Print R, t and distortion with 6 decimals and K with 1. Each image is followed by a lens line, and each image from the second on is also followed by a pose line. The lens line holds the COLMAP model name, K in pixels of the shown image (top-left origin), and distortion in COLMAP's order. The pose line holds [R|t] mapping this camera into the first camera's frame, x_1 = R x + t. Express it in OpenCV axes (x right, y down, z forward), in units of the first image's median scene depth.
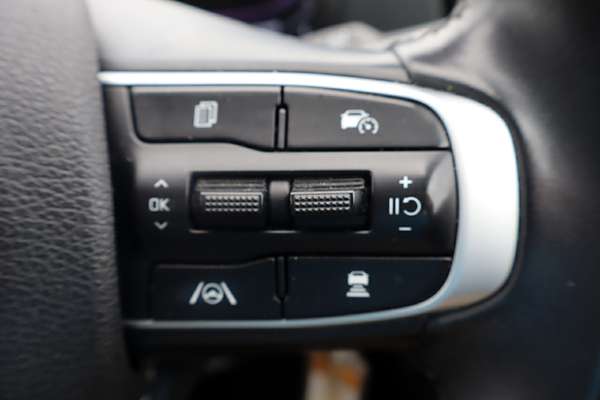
lens RADIAL K [[497.9, 0, 300.0], [0, 497.9, 200.0], [0, 0, 1]] dist [-0.006243, 0.004417]
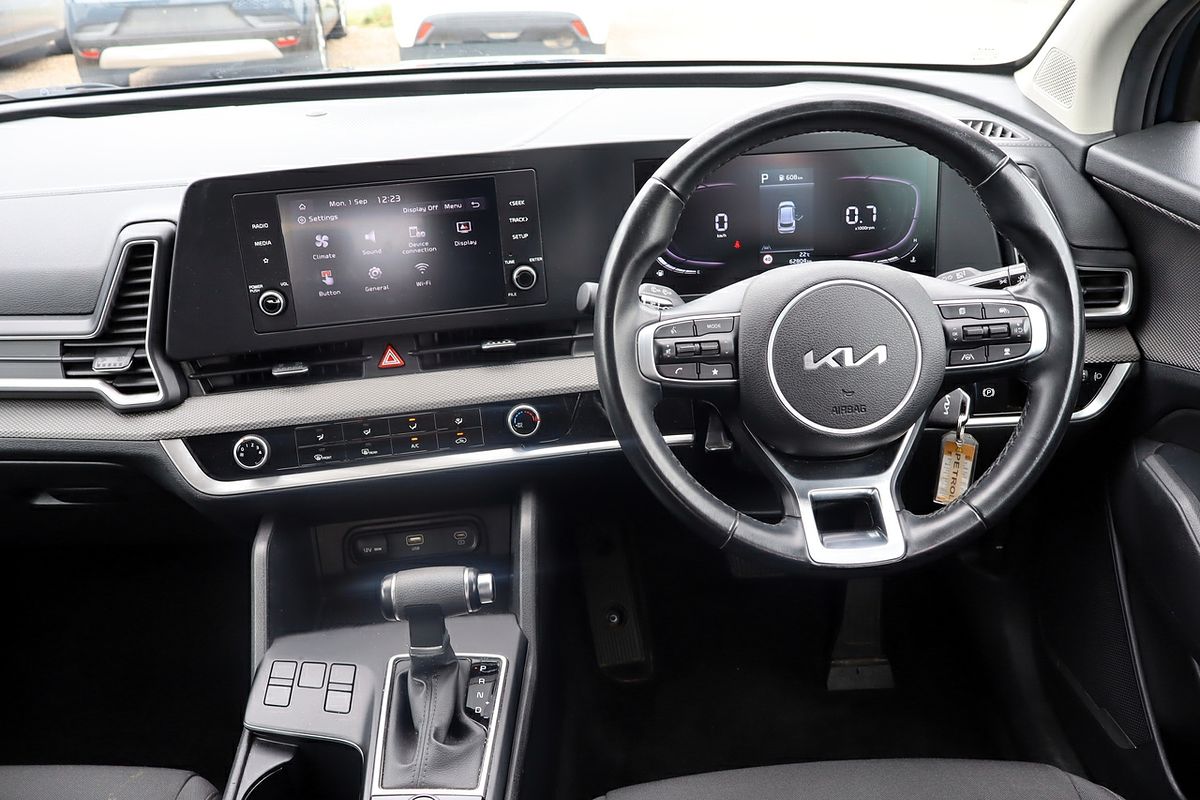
lens RADIAL K [[995.9, 0, 600.0], [0, 995.9, 400.0], [0, 0, 1]] dist [-0.006243, 0.004417]
pose [[0.998633, -0.048142, -0.020344, -2.944047], [0.046301, 0.995482, -0.082893, 1.048941], [0.024243, 0.081838, 0.996351, -6.856387]]
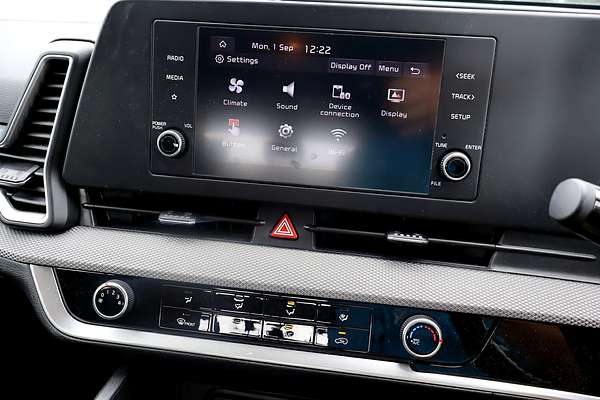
lens RADIAL K [[497.9, 0, 300.0], [0, 497.9, 200.0], [0, 0, 1]] dist [-0.006243, 0.004417]
pose [[0.953725, 0.138433, -0.266918, -3.910164], [-0.186770, 0.968434, -0.165085, 0.188931], [0.235639, 0.207297, 0.949475, -1.358330]]
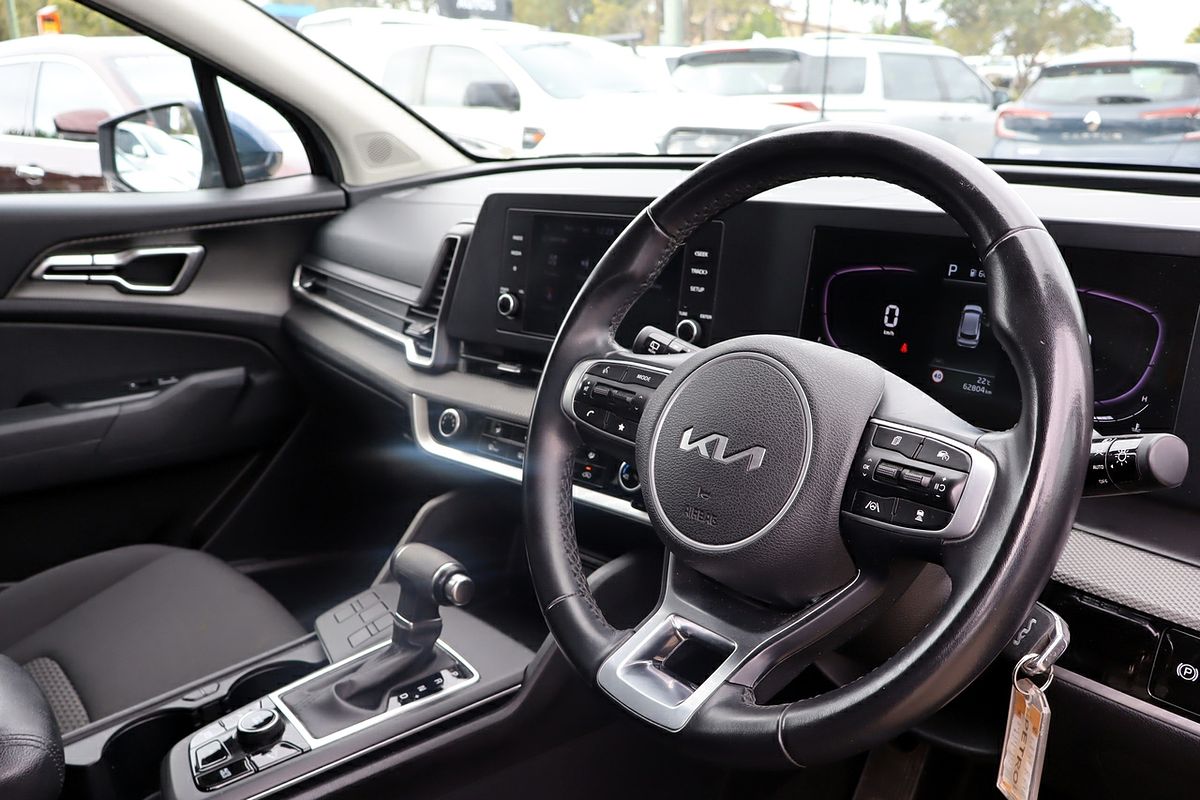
lens RADIAL K [[1014.3, 0, 616.3], [0, 1014.3, 402.6], [0, 0, 1]] dist [-0.003867, 0.003697]
pose [[0.627968, 0.189207, -0.754888, 2.889676], [-0.382613, 0.919731, -0.087761, 0.677317], [0.677690, 0.343941, 0.649955, -3.532807]]
